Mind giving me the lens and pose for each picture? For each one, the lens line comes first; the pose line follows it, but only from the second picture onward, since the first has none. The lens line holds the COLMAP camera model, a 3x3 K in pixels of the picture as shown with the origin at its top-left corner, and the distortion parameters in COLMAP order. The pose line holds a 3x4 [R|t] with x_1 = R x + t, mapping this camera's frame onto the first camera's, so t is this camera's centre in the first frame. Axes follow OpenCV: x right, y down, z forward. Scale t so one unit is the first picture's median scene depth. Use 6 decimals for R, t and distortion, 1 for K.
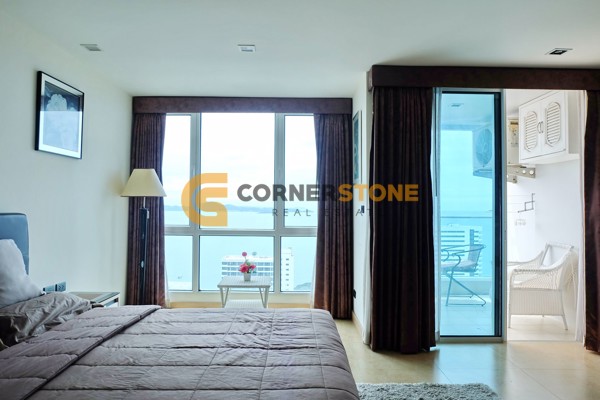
lens RADIAL K [[431.1, 0, 300.0], [0, 431.1, 200.0], [0, 0, 1]] dist [-0.007388, -0.000549]
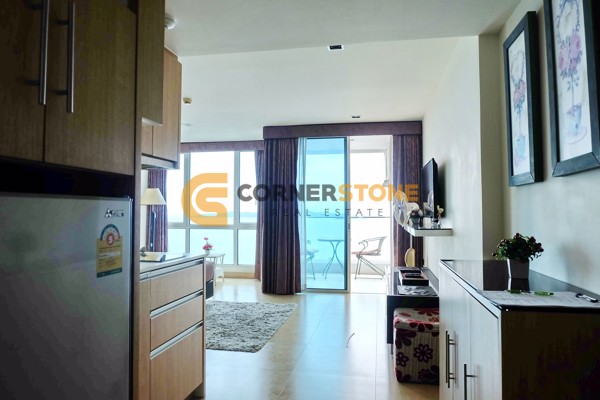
lens RADIAL K [[414.9, 0, 300.0], [0, 414.9, 200.0], [0, 0, 1]] dist [-0.005698, -0.000149]
pose [[0.980722, -0.014376, -0.194881, 0.504922], [0.011710, 0.999822, -0.014824, 0.003455], [0.195059, 0.012257, 0.980715, -0.466541]]
